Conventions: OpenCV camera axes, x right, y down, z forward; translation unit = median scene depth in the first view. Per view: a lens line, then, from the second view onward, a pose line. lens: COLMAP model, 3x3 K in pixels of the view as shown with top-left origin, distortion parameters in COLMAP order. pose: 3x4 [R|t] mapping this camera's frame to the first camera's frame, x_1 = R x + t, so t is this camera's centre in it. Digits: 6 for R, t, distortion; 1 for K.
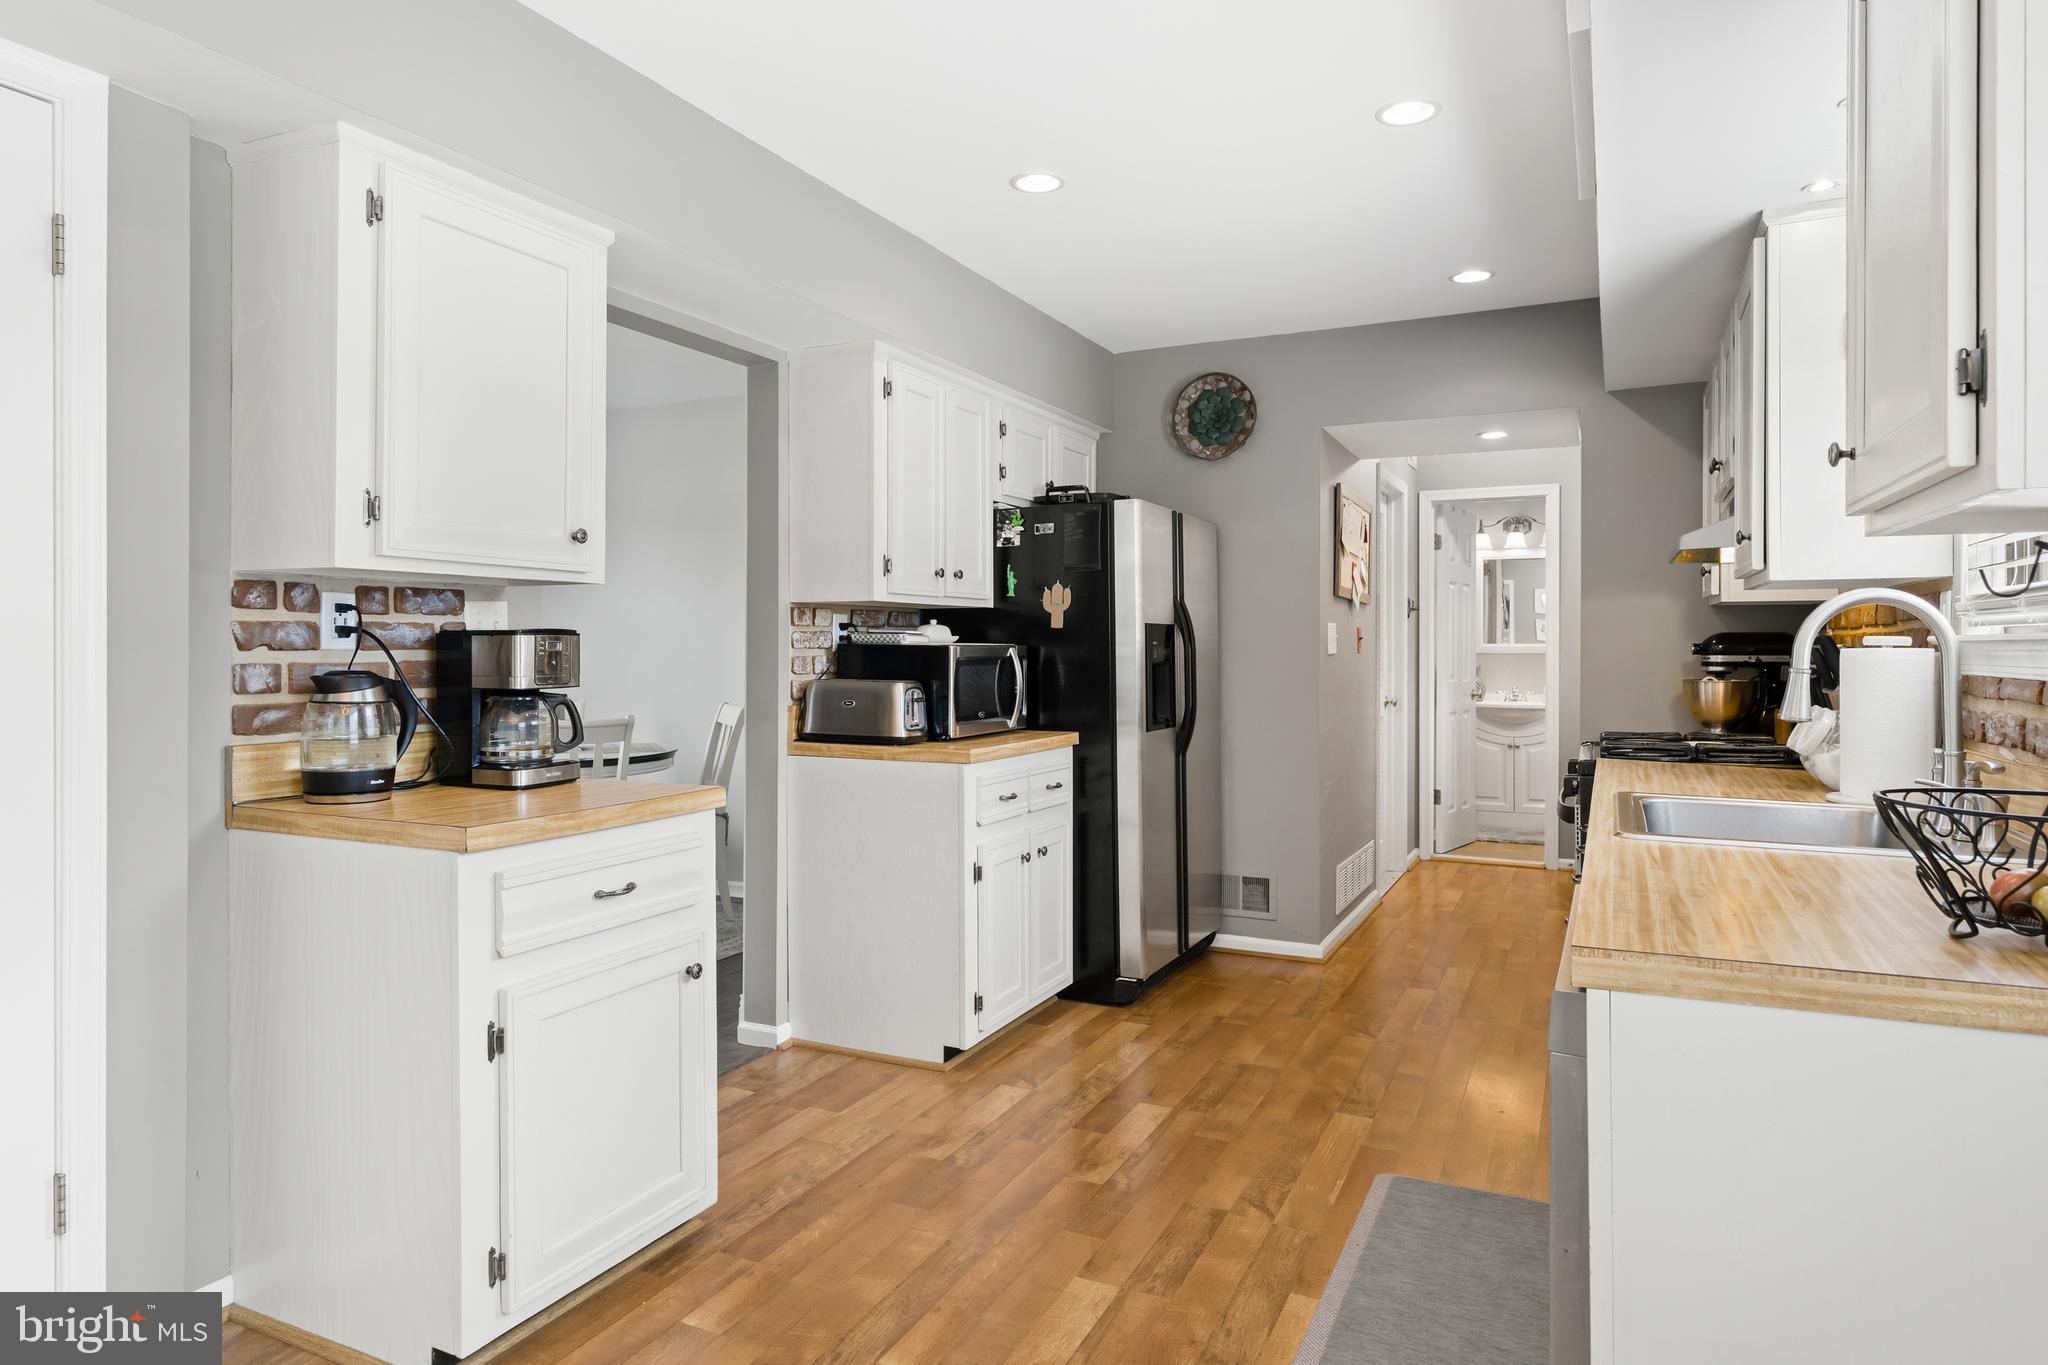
lens RADIAL K [[1203.6, 0, 1020.2], [0, 1203.6, 638.7], [0, 0, 1]] dist [0.000573, 0.000628]
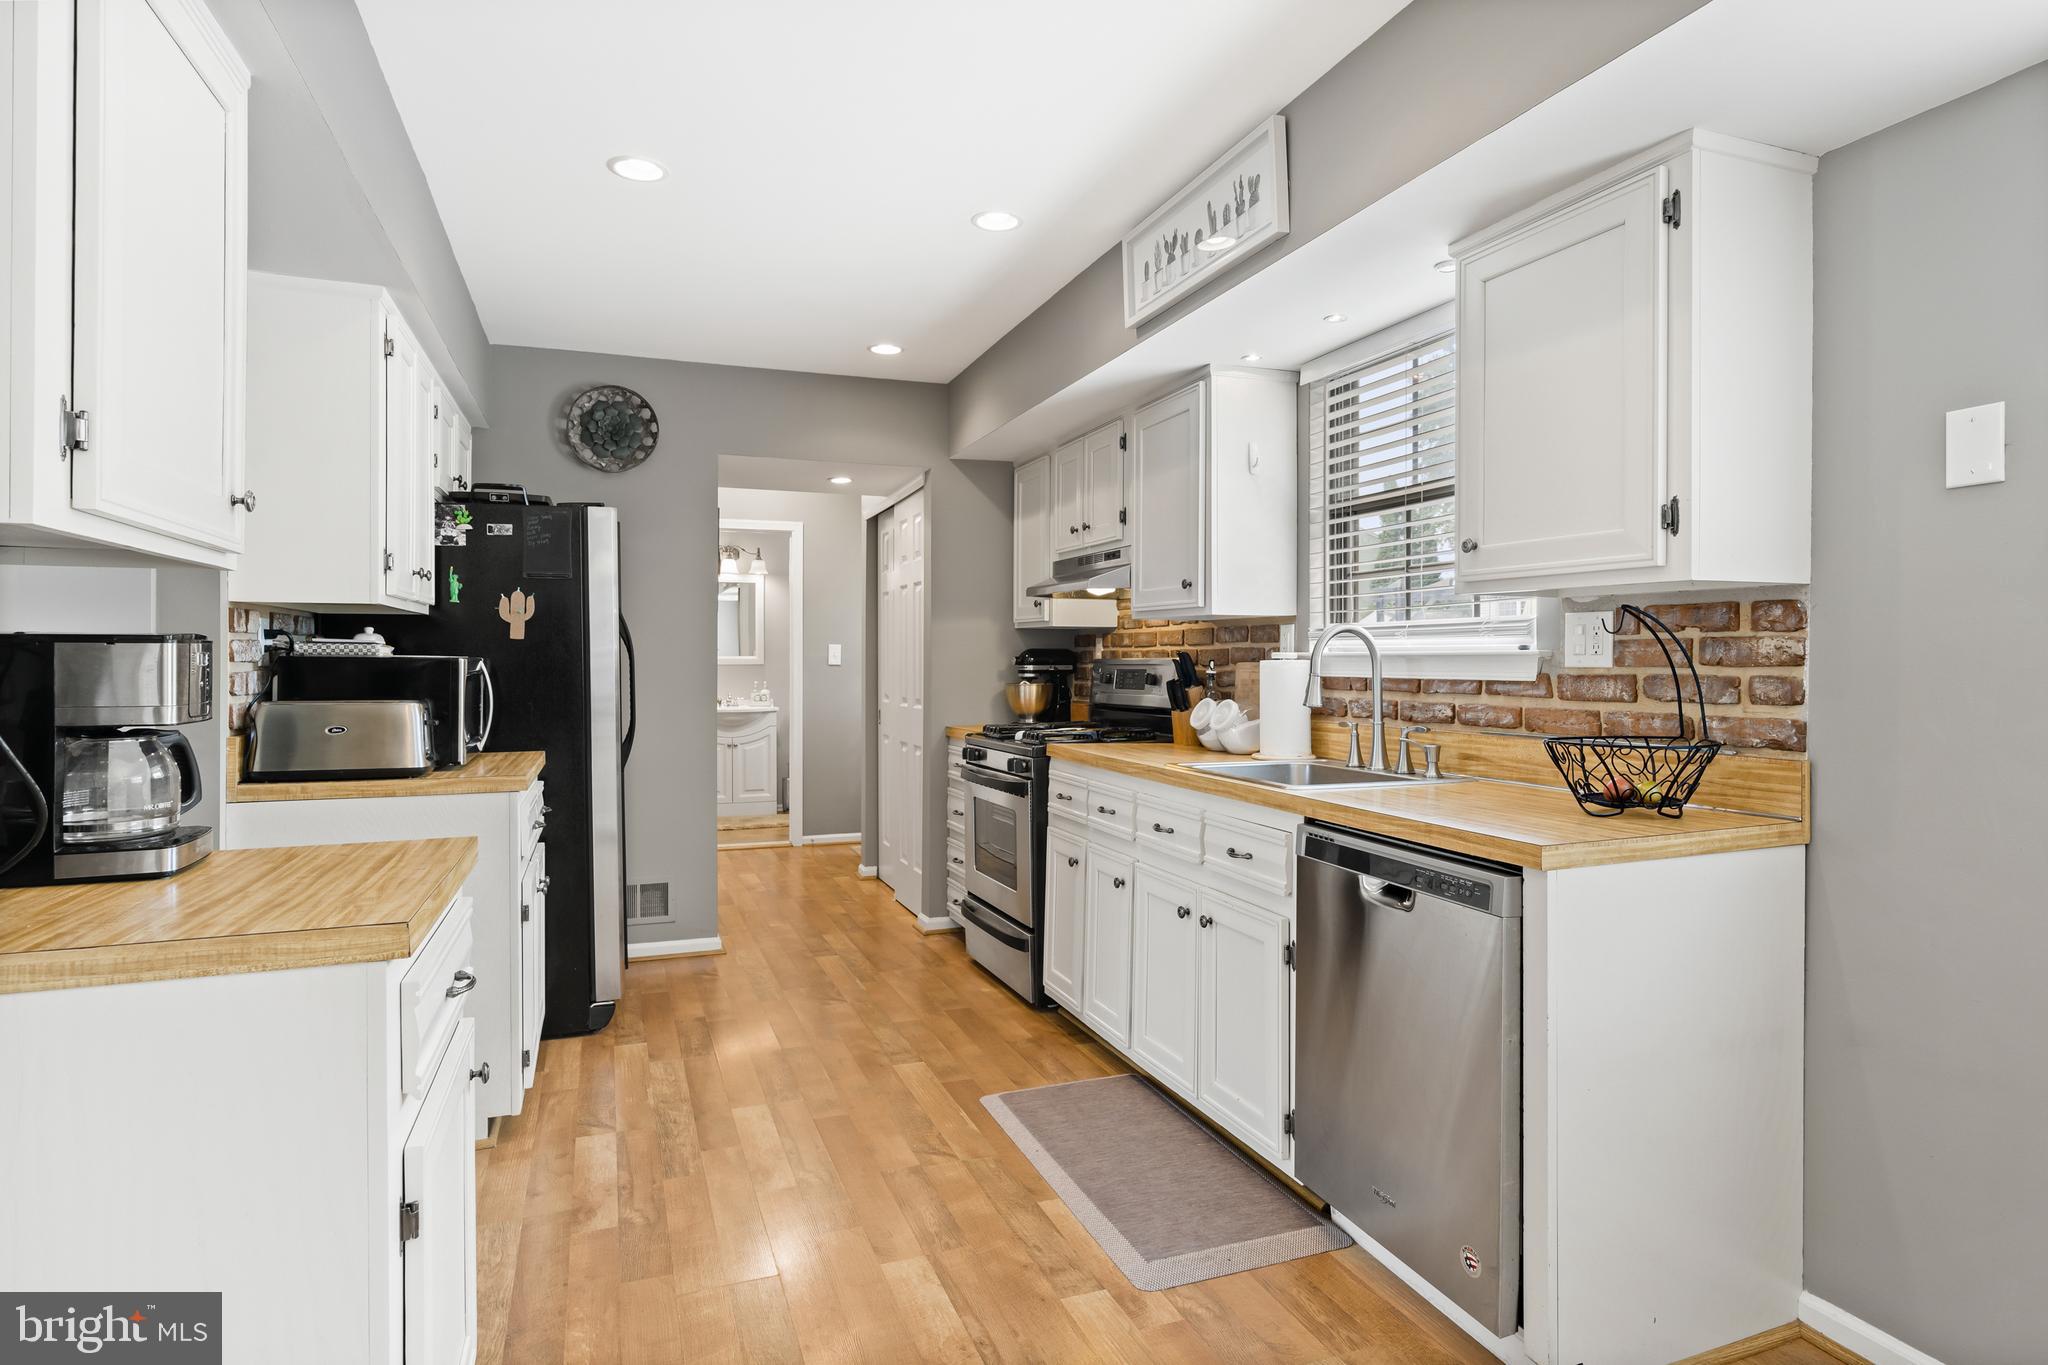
lens RADIAL K [[1103.8, 0, 1023.2], [0, 1103.8, 652.5], [0, 0, 1]] dist [0.000652, 0.001192]
pose [[0.686767, 0.003545, 0.726869, -0.349819], [-0.004342, 0.999990, -0.000775, 0.000296], [-0.726865, -0.002624, 0.686776, 0.157608]]
